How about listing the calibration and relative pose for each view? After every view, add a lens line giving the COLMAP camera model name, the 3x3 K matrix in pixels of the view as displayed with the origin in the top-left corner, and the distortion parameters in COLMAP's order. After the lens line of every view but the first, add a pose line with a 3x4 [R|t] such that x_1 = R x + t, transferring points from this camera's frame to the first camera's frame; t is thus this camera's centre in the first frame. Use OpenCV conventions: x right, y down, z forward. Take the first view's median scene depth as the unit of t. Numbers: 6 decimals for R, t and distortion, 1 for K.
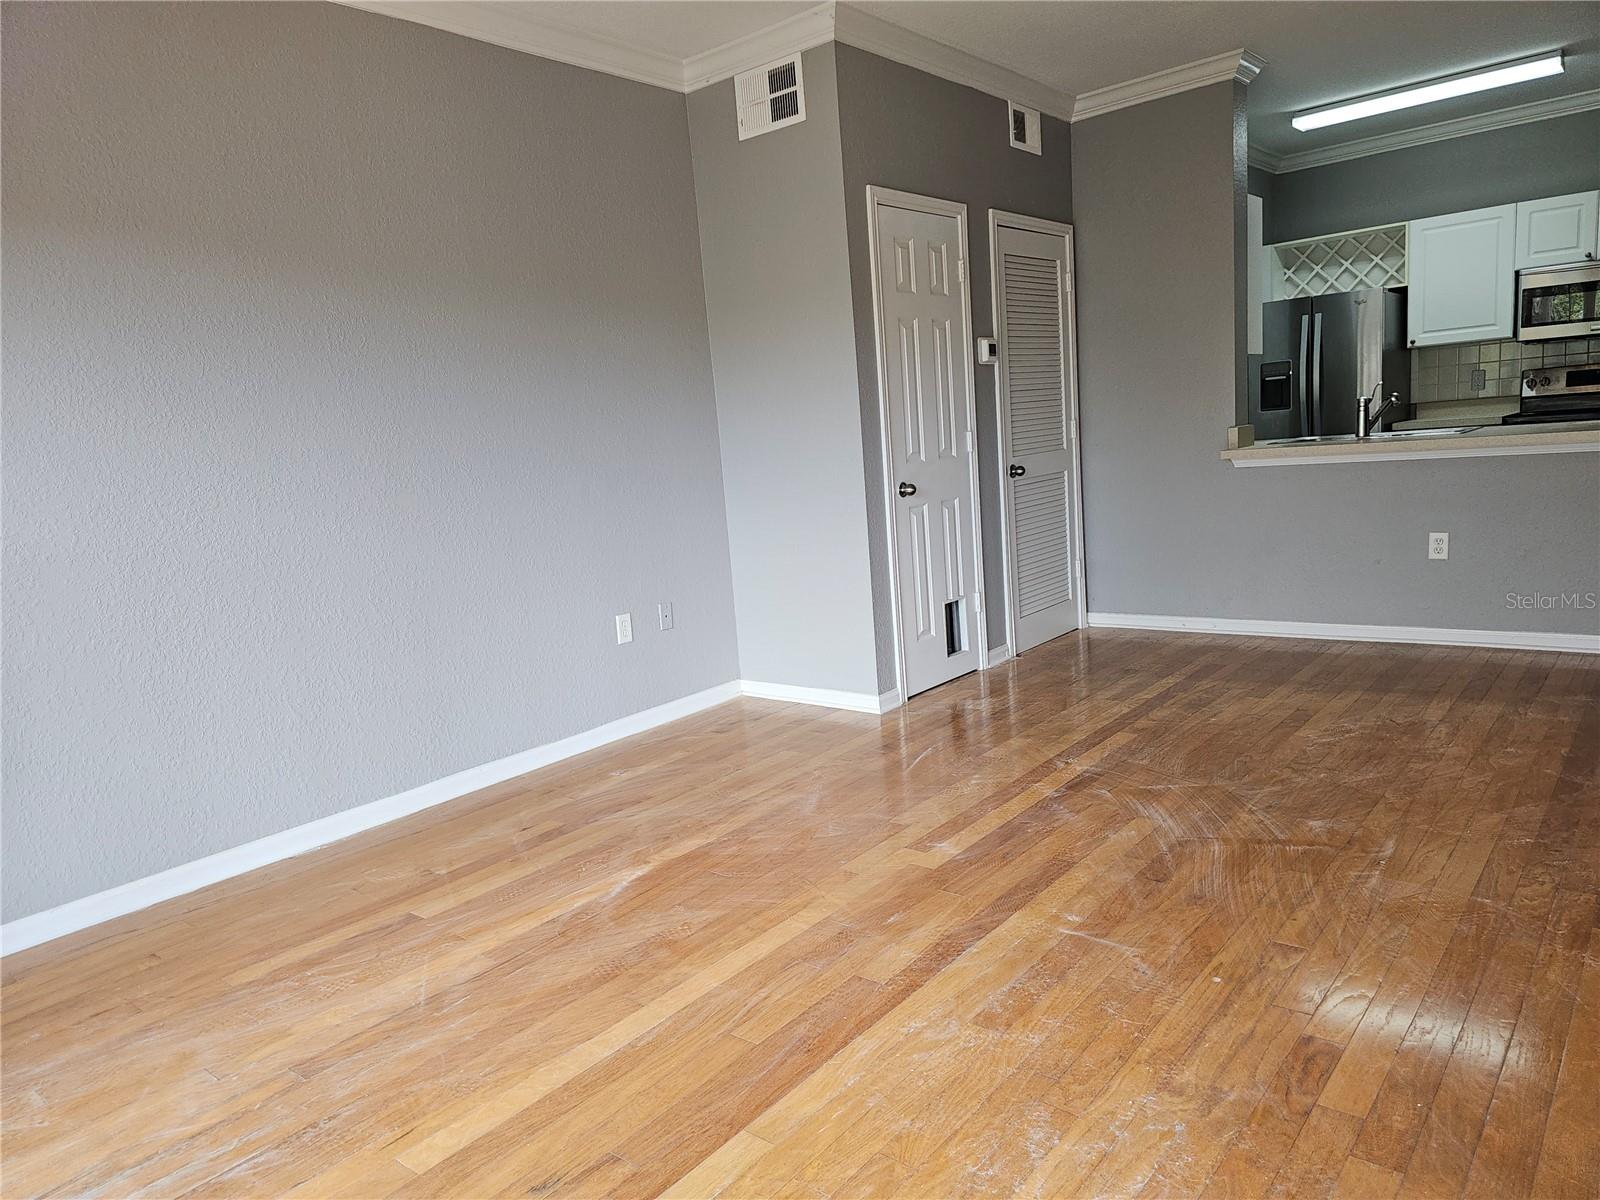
lens RADIAL K [[1069.8, 0, 794.0], [0, 1069.8, 612.4], [0, 0, 1]] dist [0.081089, -0.086187]
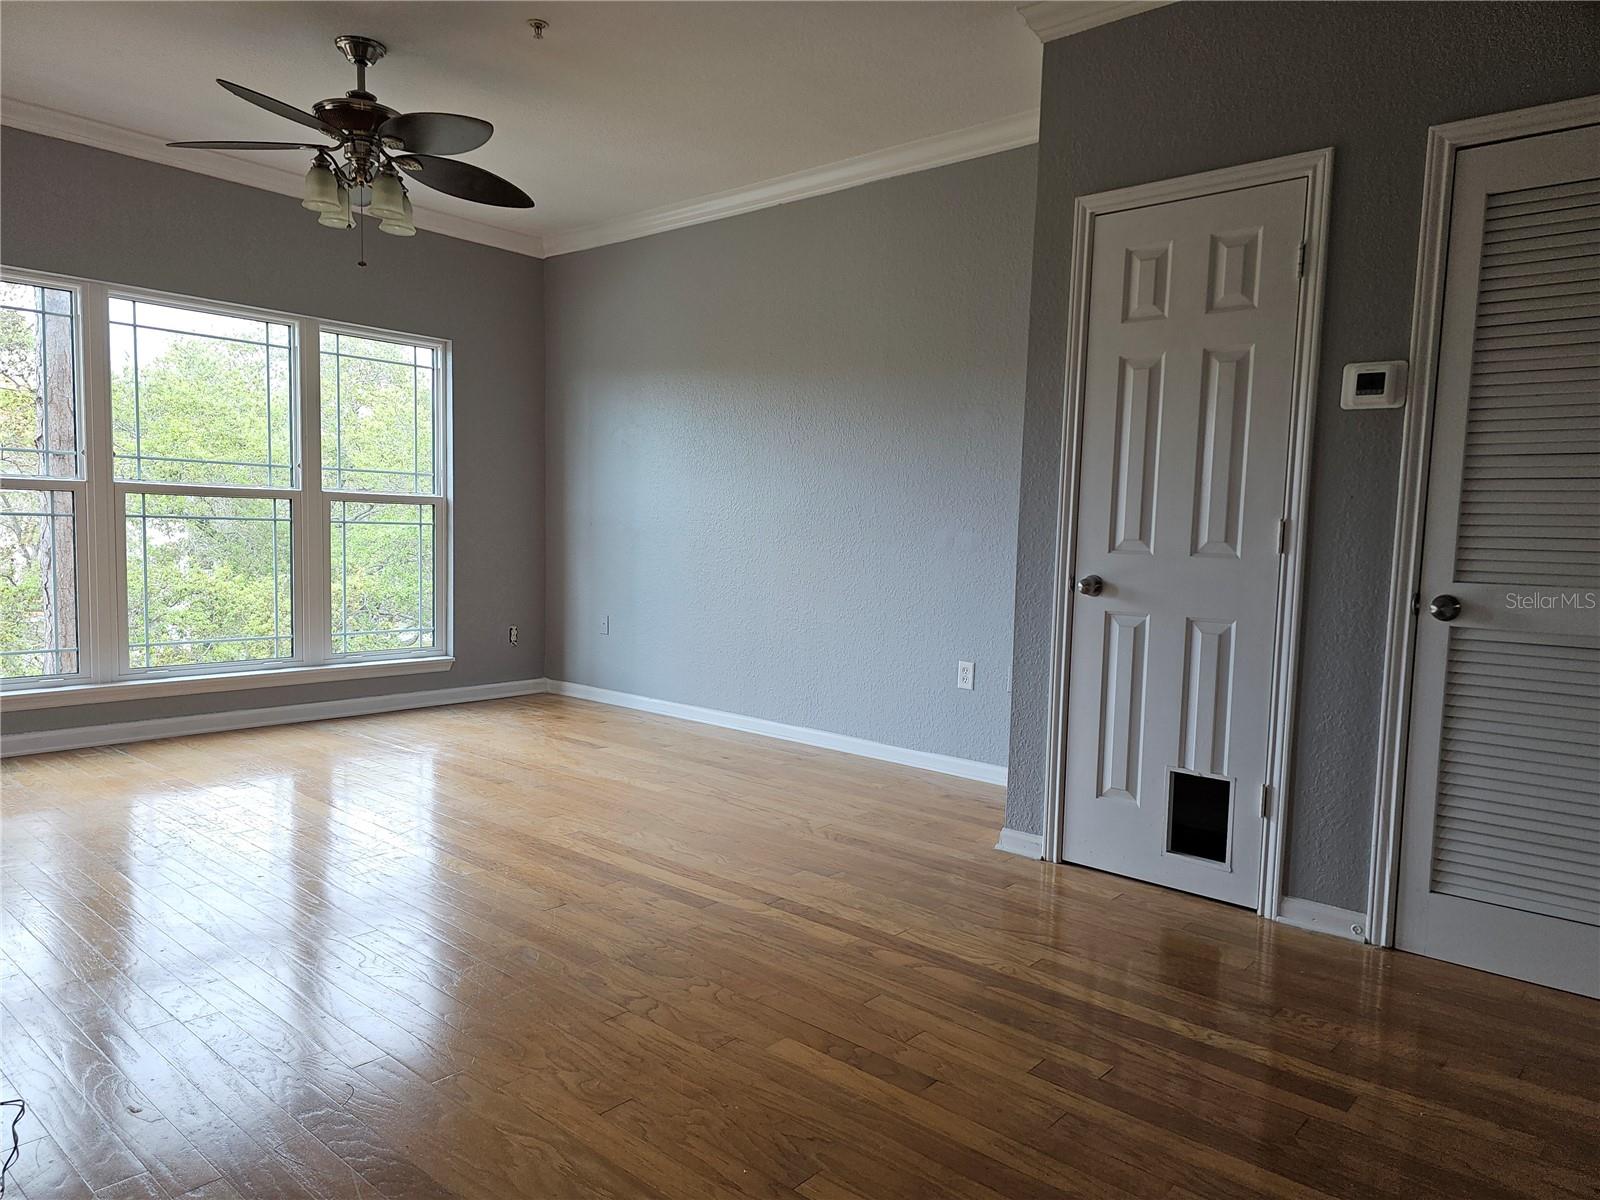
lens RADIAL K [[1069.8, 0, 794.0], [0, 1069.8, 612.4], [0, 0, 1]] dist [0.081089, -0.086187]
pose [[-0.022033, 0.162810, -0.986411, 0.830909], [-0.196693, 0.966662, 0.163943, -0.175045], [0.980218, 0.197632, 0.010725, 0.780153]]
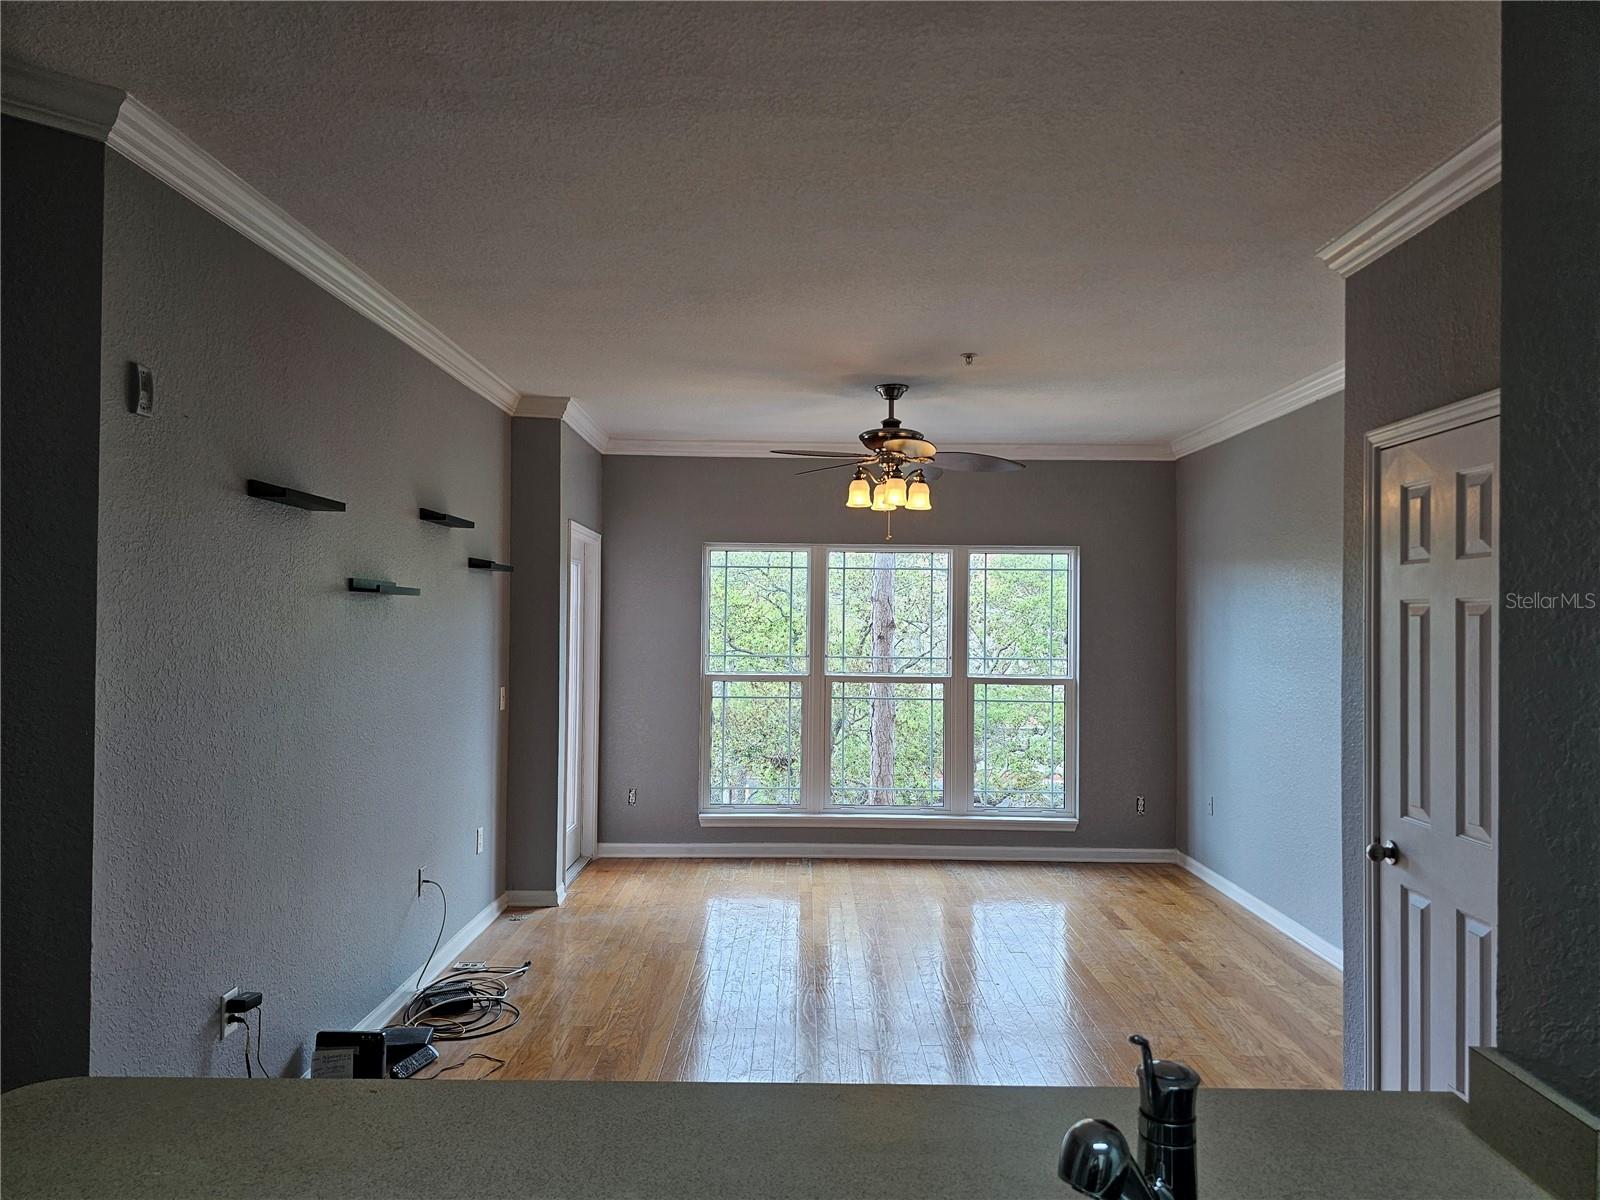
lens RADIAL K [[1072.2, 0, 811.2], [0, 1072.2, 599.4], [0, 0, 1]] dist [0.078476, -0.088738]
pose [[-0.757608, 0.061741, -0.649783, 0.783937], [-0.060657, 0.984548, 0.164273, -0.350213], [0.649885, 0.163868, -0.742157, 1.220581]]
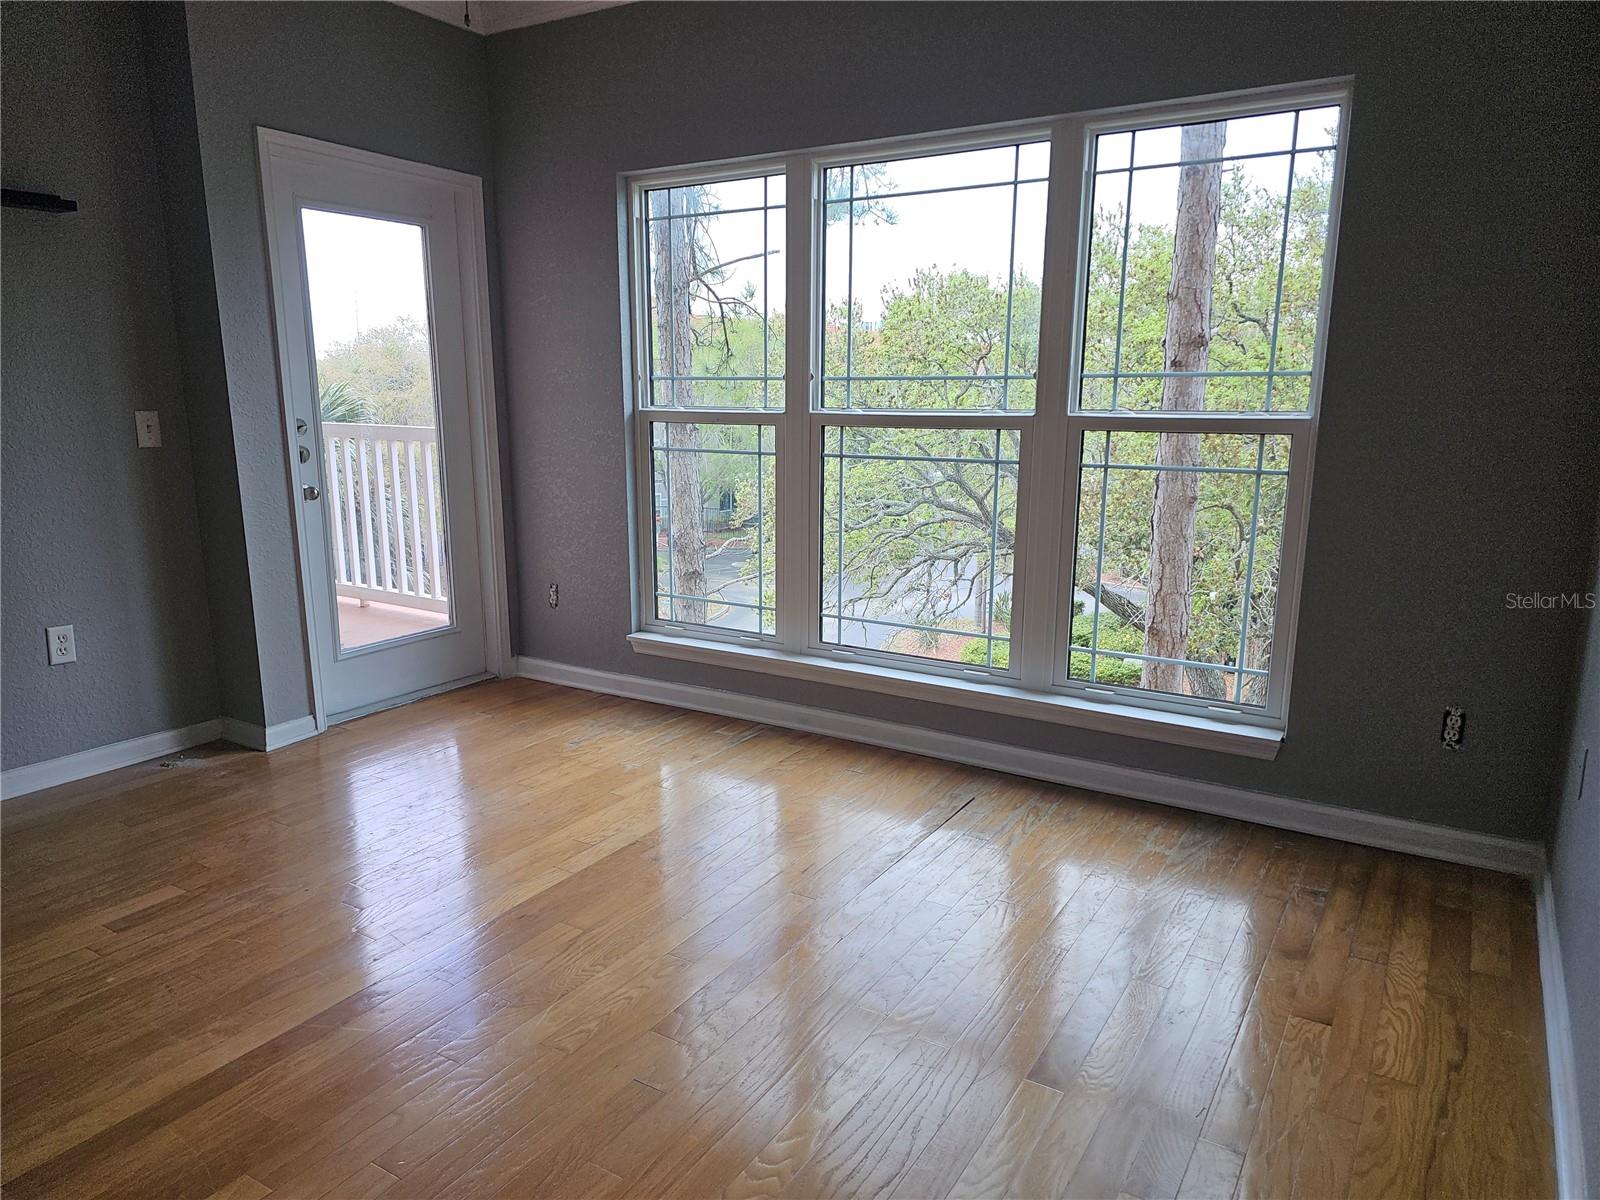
lens RADIAL K [[1069.8, 0, 794.0], [0, 1069.8, 612.4], [0, 0, 1]] dist [0.081089, -0.086187]
pose [[-0.987281, 0.106737, -0.117825, -0.086568], [0.054871, 0.924348, 0.377585, -0.166358], [0.149214, 0.366317, -0.918448, 0.941086]]
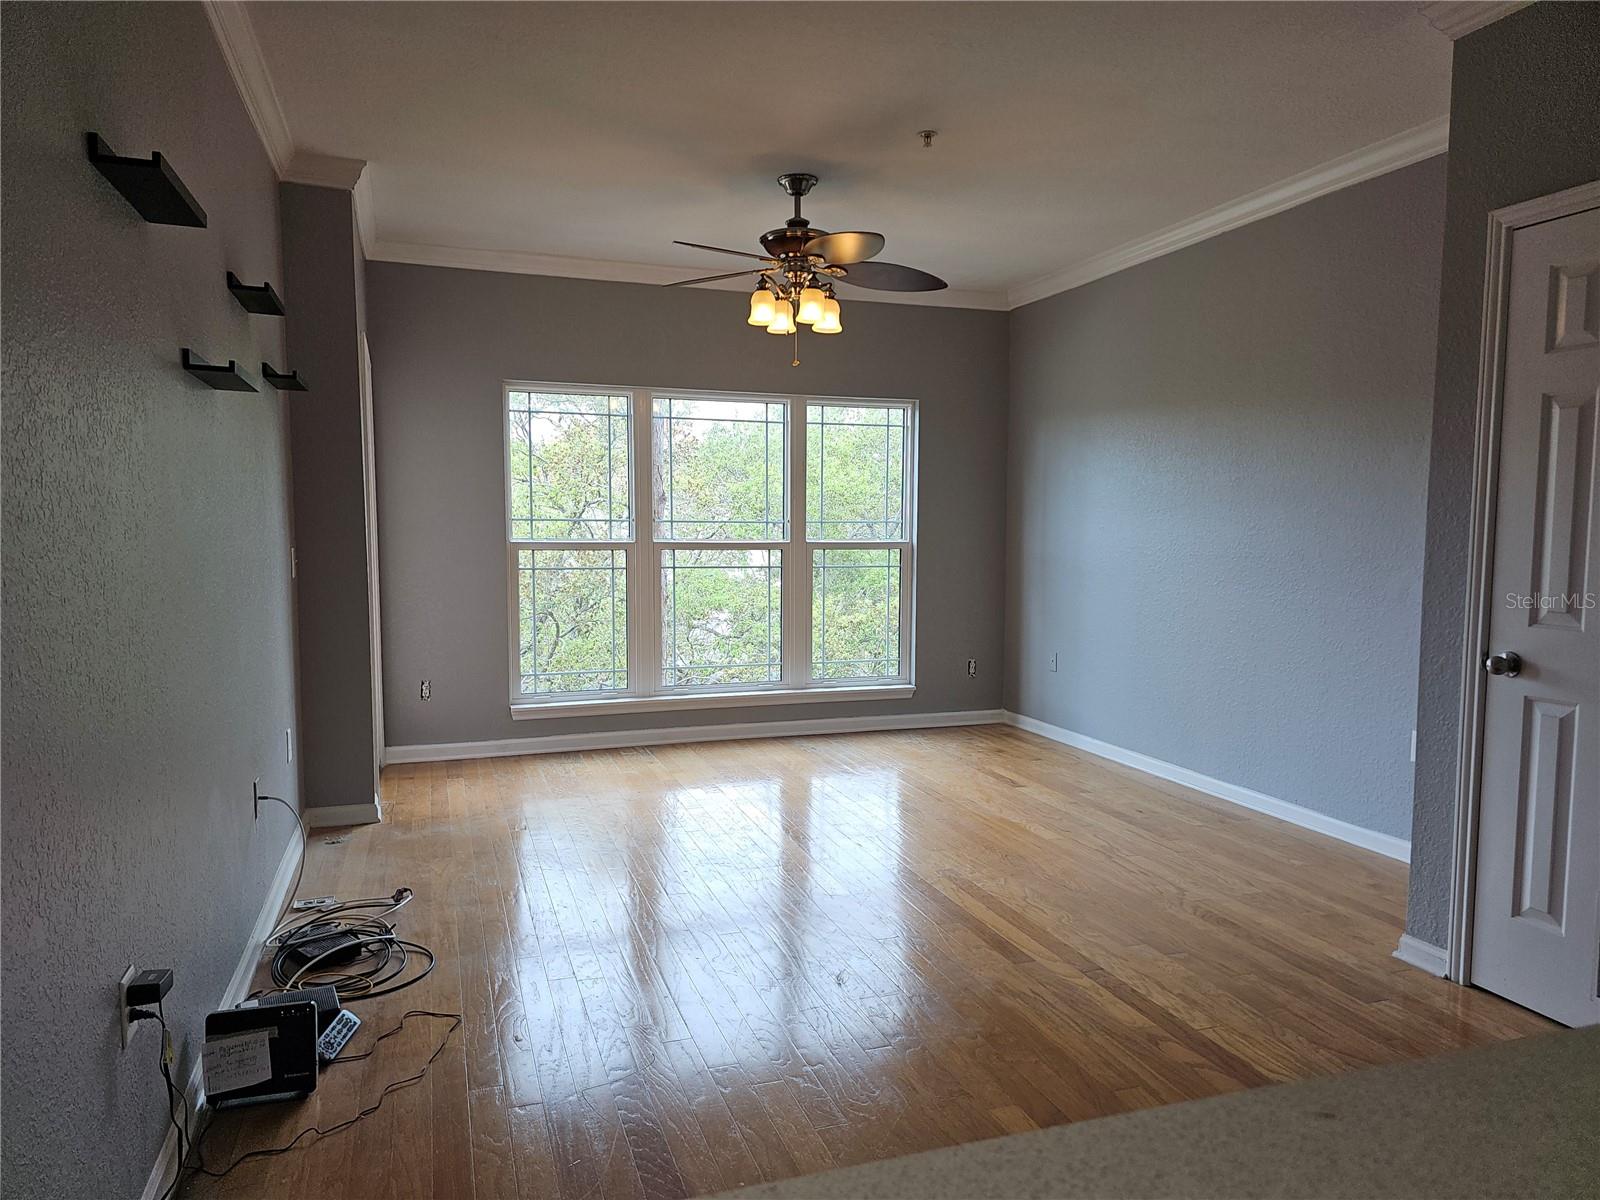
lens RADIAL K [[1069.8, 0, 794.0], [0, 1069.8, 612.4], [0, 0, 1]] dist [0.081089, -0.086187]
pose [[-0.513372, 0.150362, -0.844891, 0.834219], [-0.108118, 0.965353, 0.237495, -0.245217], [0.851328, 0.213271, -0.479329, 0.927879]]
